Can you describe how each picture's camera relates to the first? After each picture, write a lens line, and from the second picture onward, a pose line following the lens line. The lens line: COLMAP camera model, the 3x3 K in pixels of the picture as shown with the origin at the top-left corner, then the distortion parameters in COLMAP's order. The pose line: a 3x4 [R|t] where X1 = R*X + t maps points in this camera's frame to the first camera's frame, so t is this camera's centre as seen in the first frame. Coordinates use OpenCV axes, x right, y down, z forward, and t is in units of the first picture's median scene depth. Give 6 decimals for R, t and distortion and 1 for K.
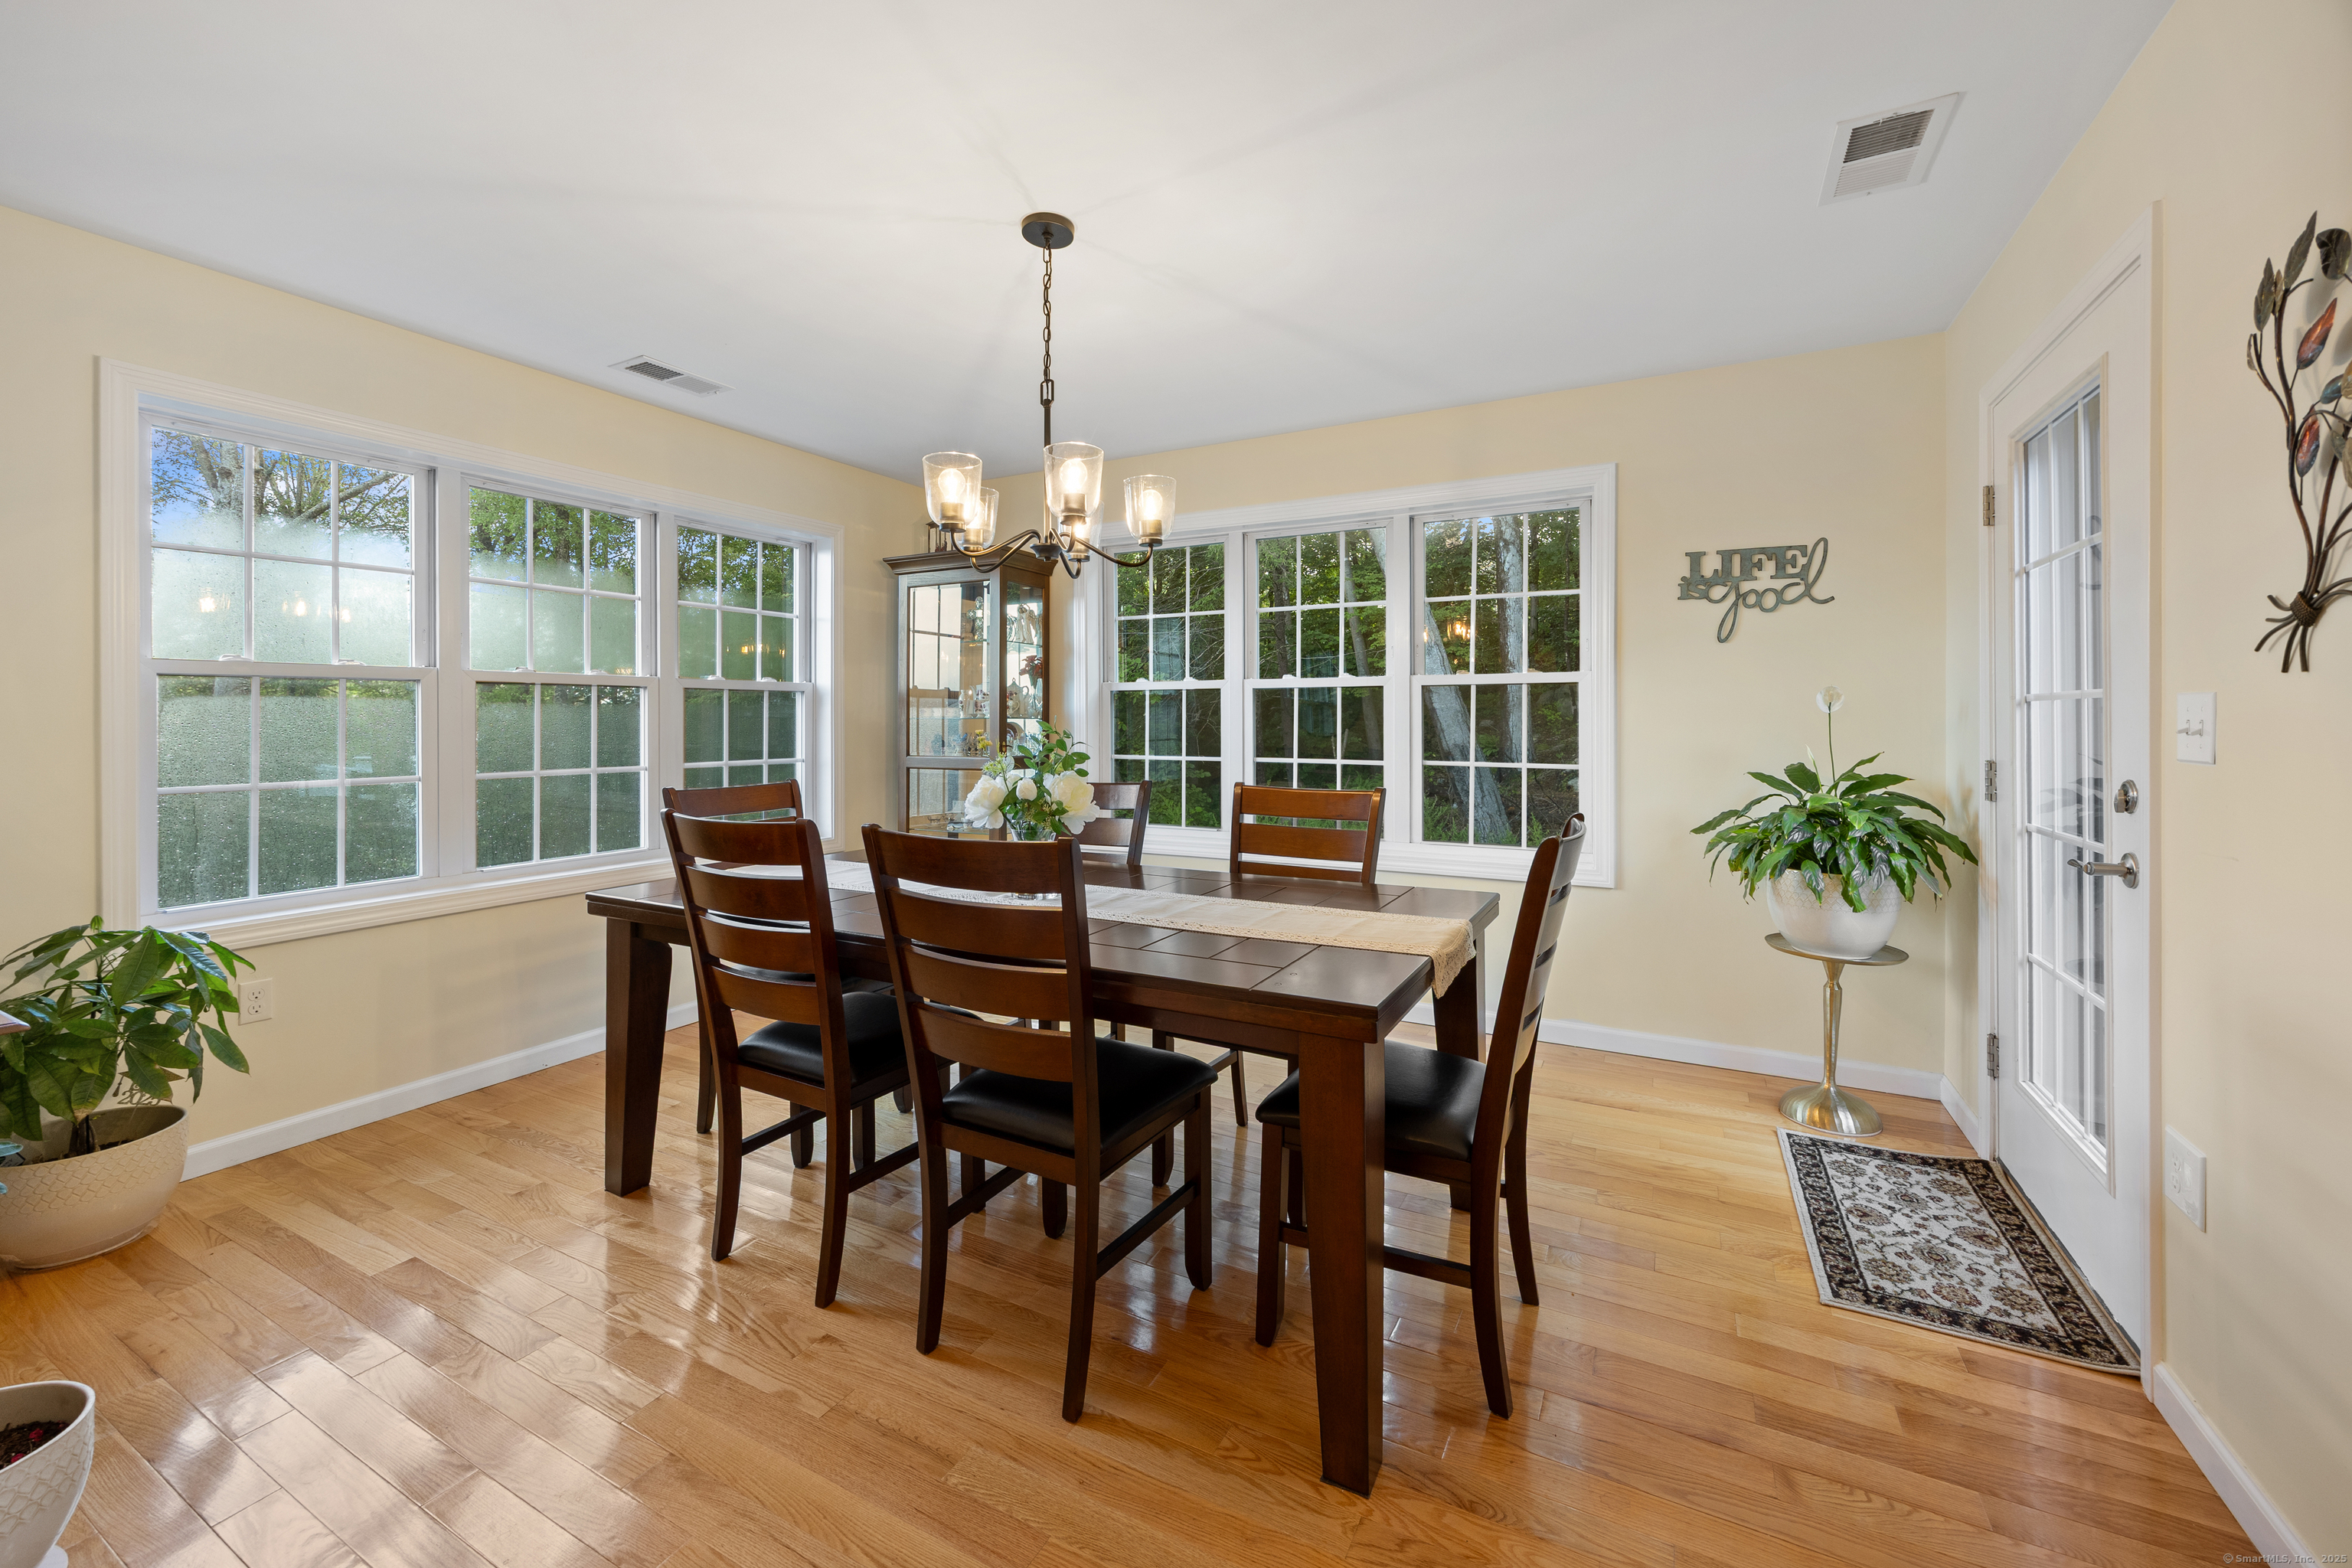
lens RADIAL K [[924.6, 0, 1172.9], [0, 924.6, 711.9], [0, 0, 1]] dist [-0.001720, 0.000219]
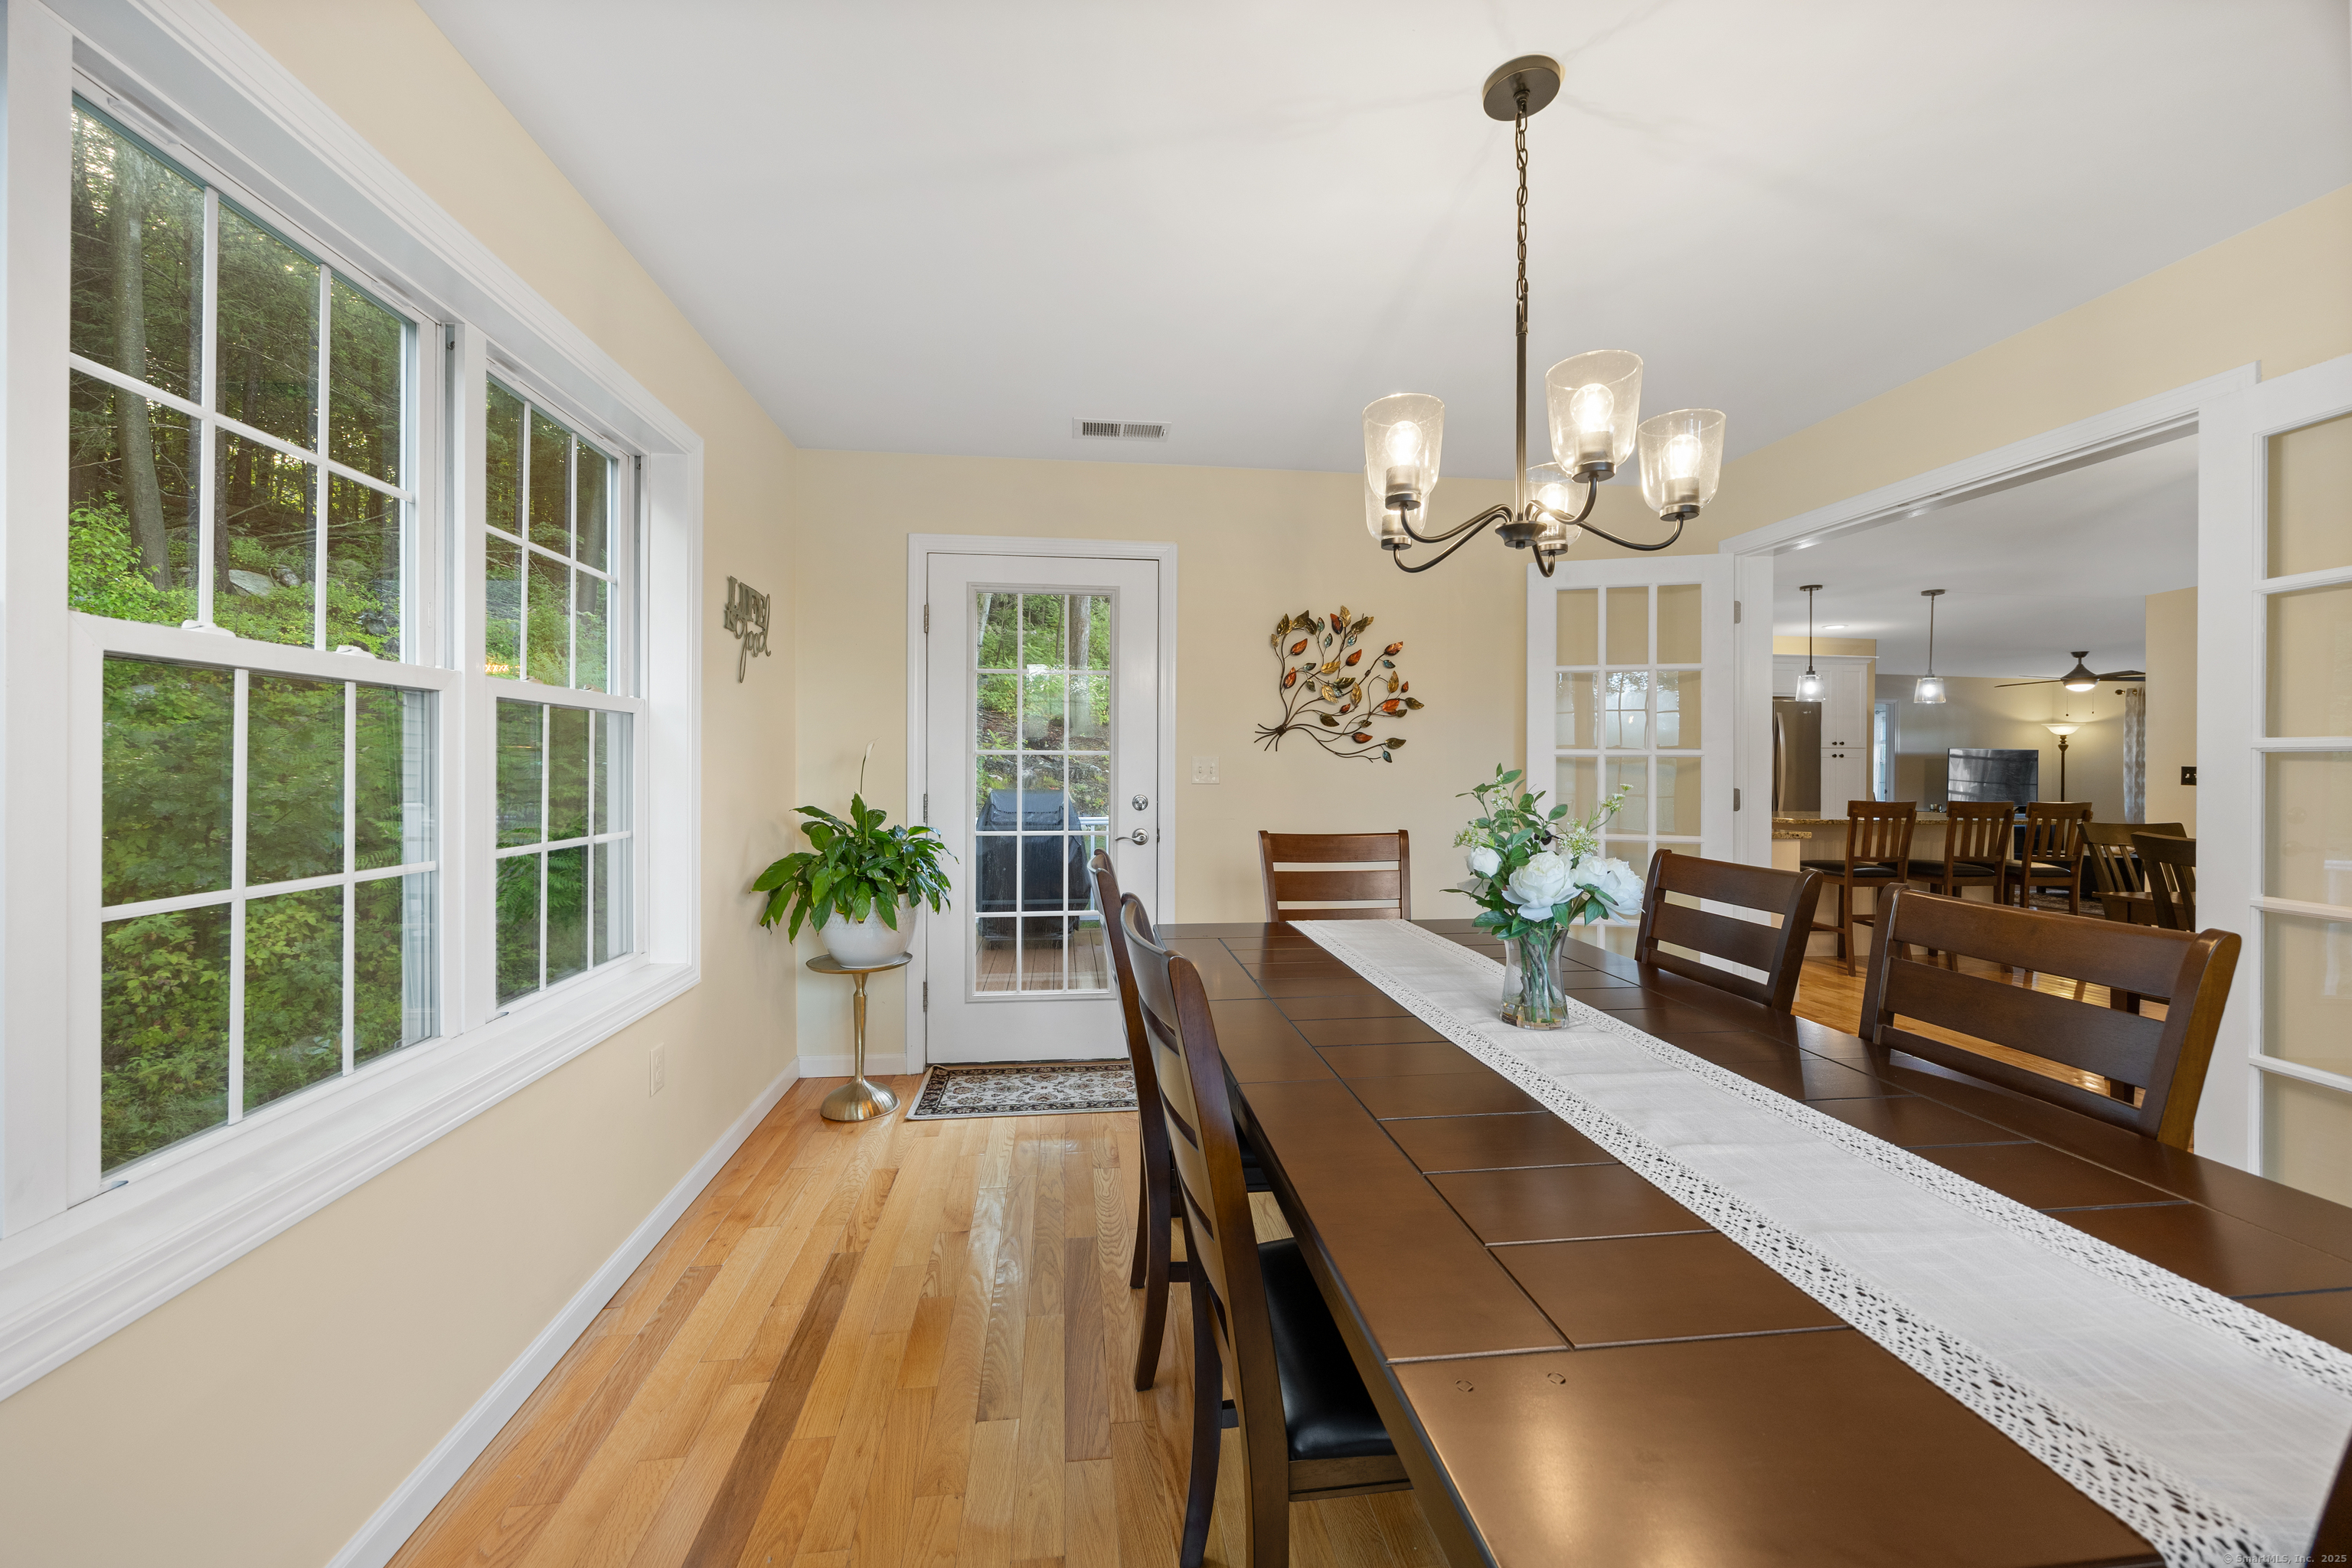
lens RADIAL K [[924.6, 0, 1172.9], [0, 924.6, 711.9], [0, 0, 1]] dist [-0.001720, 0.000219]
pose [[-0.578149, 0.039856, 0.814958, -0.599547], [-0.009217, 0.998424, -0.055367, -0.000318], [-0.815879, -0.039522, -0.576870, 1.662542]]
